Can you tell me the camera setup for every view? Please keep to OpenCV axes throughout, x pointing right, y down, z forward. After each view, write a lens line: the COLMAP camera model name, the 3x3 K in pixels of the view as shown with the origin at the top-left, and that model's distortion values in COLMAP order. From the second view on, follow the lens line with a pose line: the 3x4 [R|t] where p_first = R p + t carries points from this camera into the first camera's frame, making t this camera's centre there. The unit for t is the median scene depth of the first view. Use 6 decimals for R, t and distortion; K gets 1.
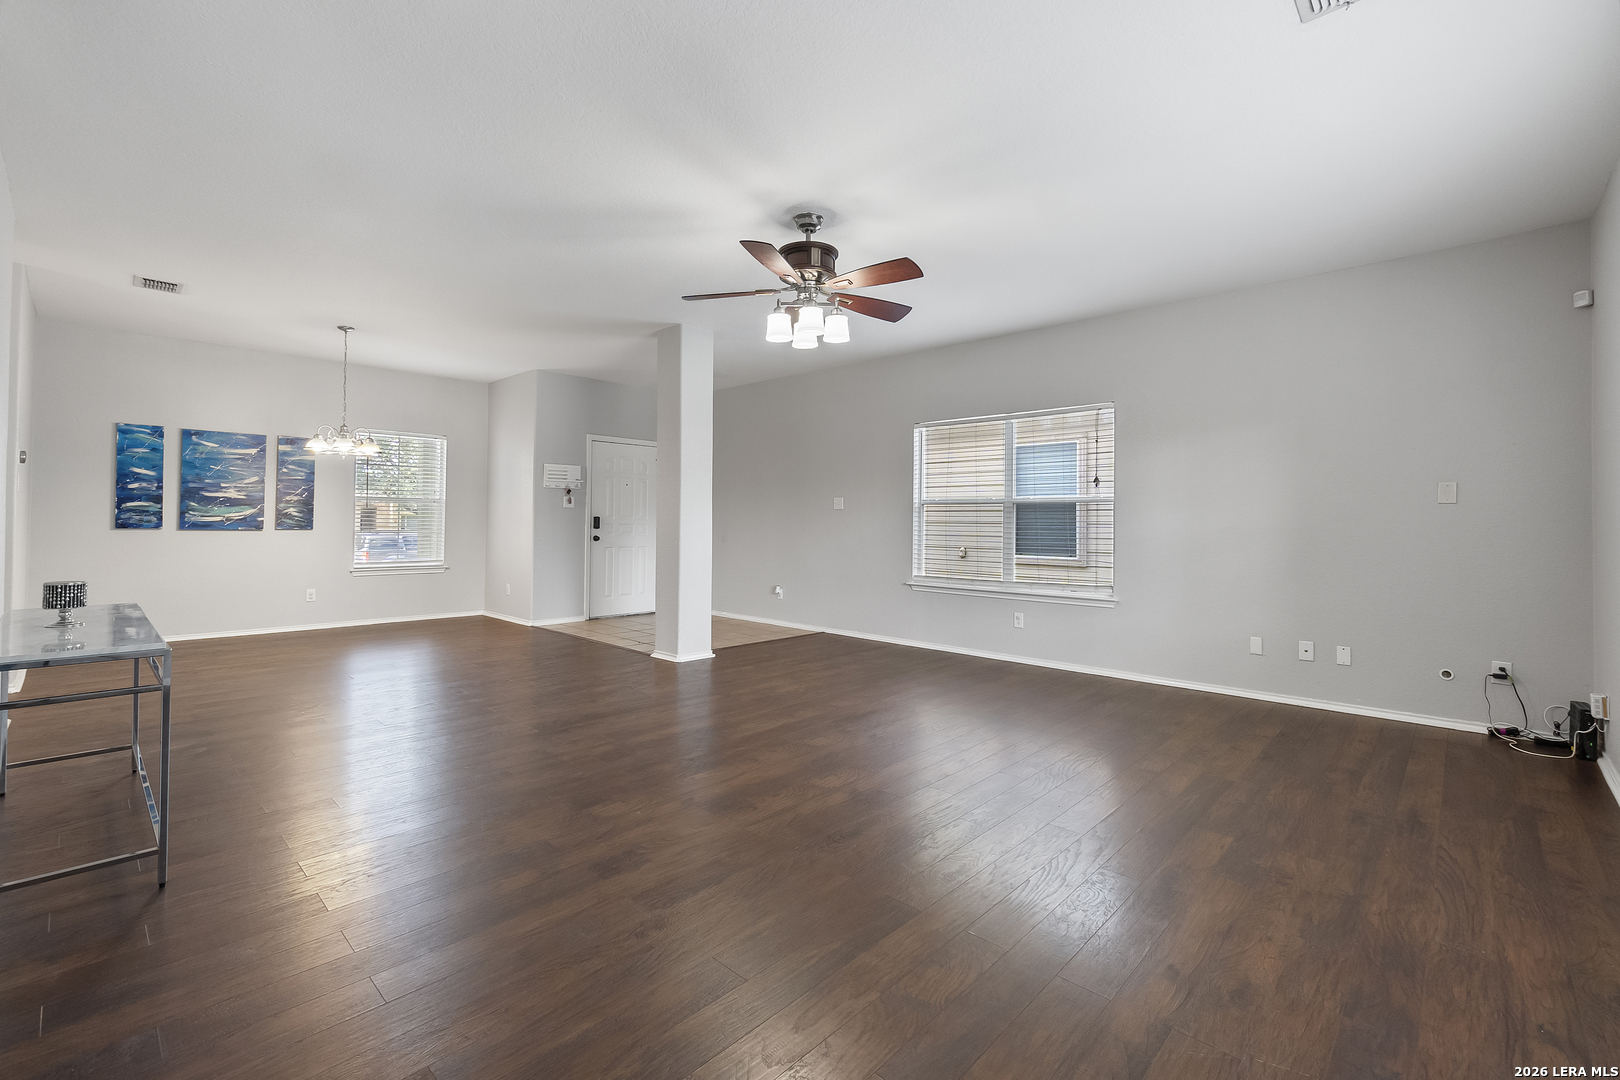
lens RADIAL K [[708.1, 0, 806.6], [0, 708.1, 518.8], [0, 0, 1]] dist [-0.002048, -0.000084]
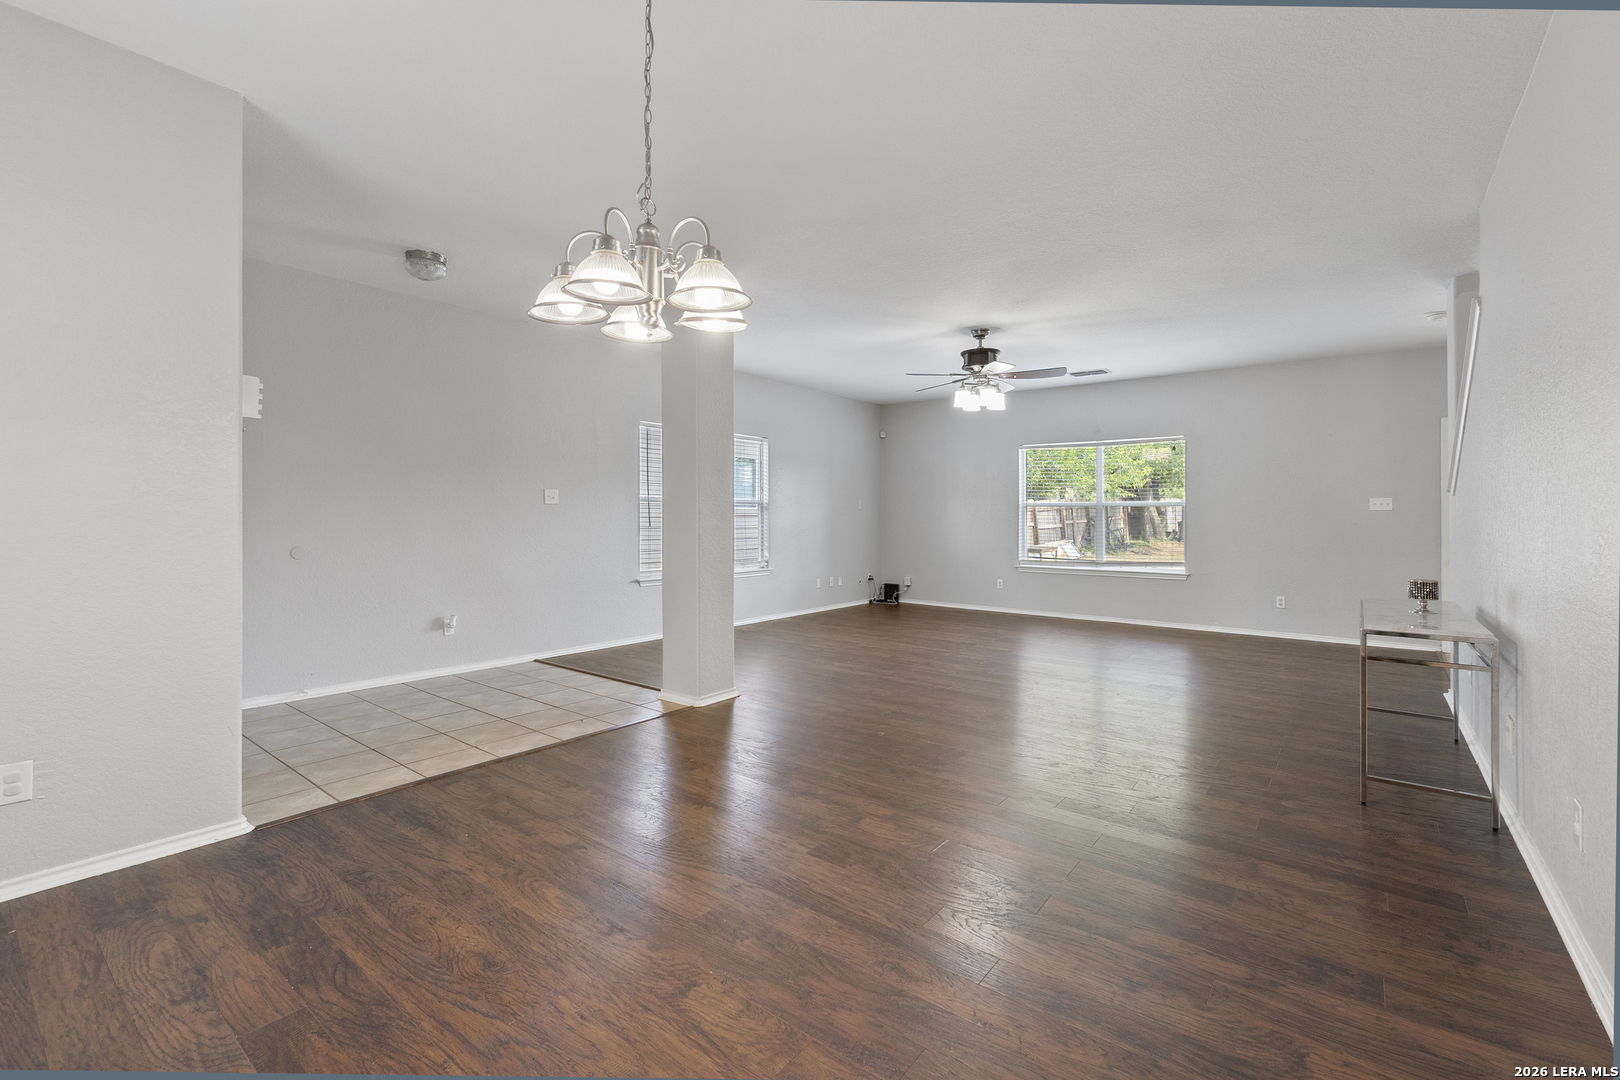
lens RADIAL K [[723.6, 0, 767.5], [0, 723.6, 510.8], [0, 0, 1]] dist [-0.001051, -0.000151]
pose [[-0.071557, -0.003833, 0.997429, -0.887170], [-0.014255, 0.999894, 0.002820, -0.011775], [-0.997335, -0.014016, -0.071604, 0.892873]]
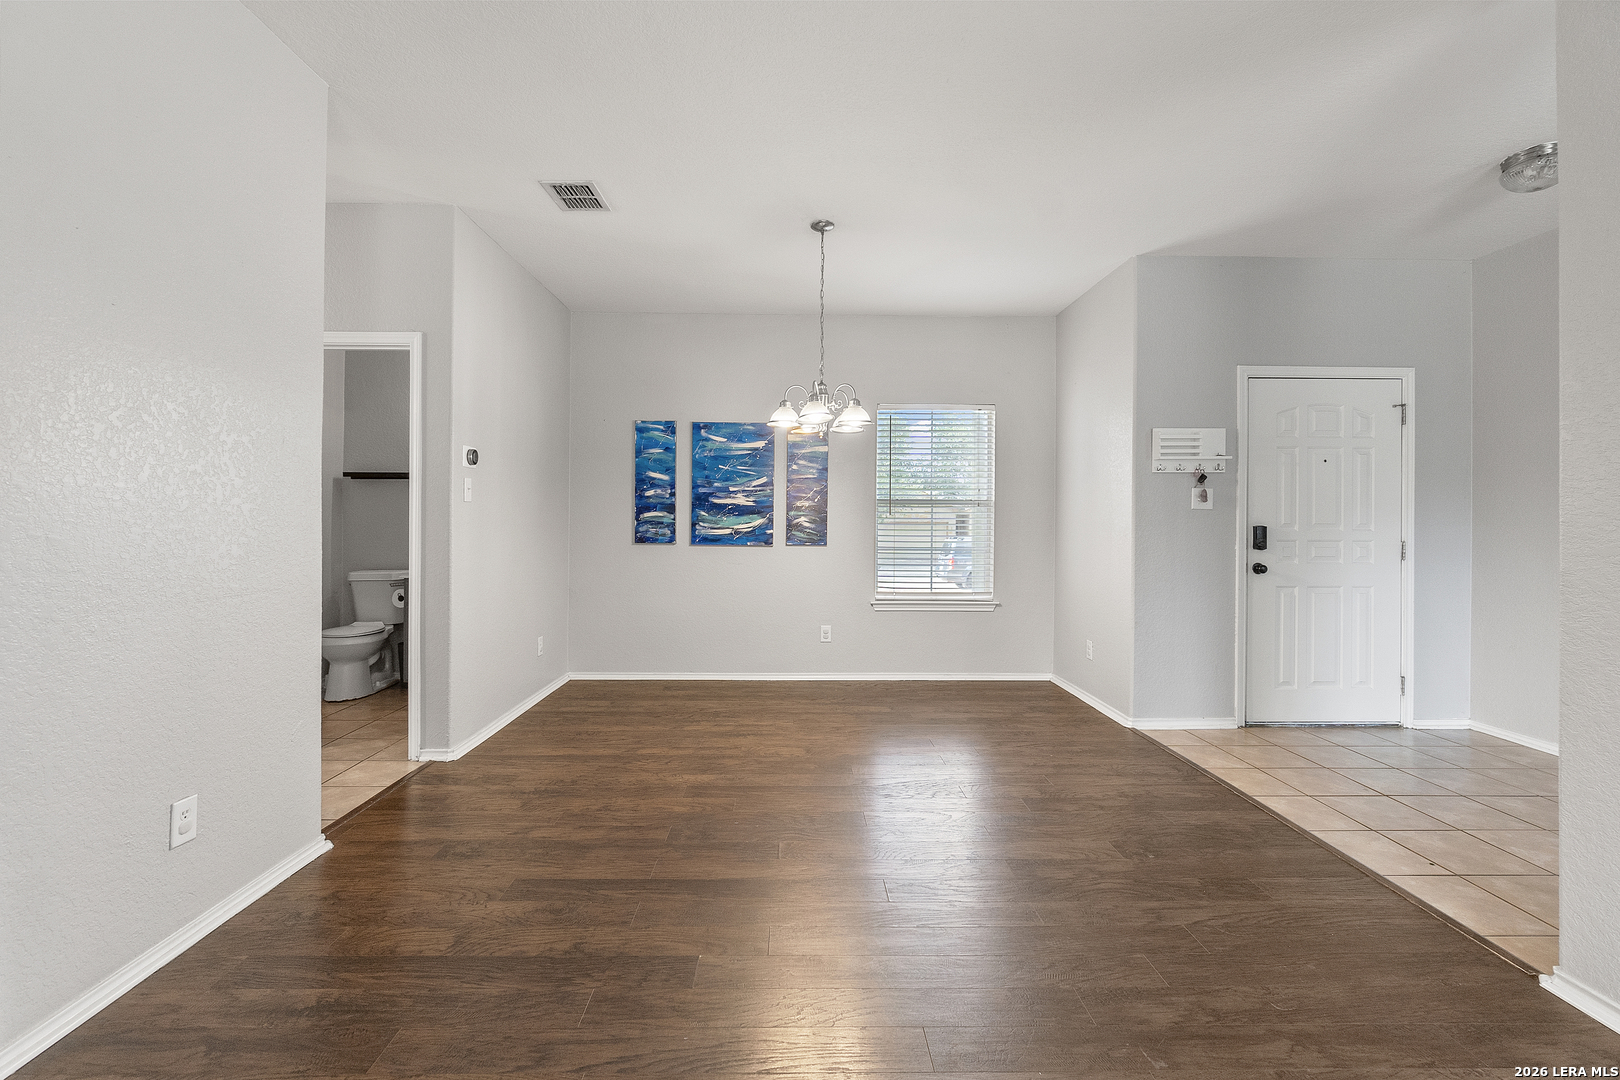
lens RADIAL K [[708.1, 0, 806.6], [0, 708.1, 518.8], [0, 0, 1]] dist [-0.002048, -0.000084]
pose [[0.706198, -0.010004, -0.707944, -0.202644], [0.005655, 0.999948, -0.008489, -0.007019], [0.707992, 0.001992, 0.706218, 0.498675]]
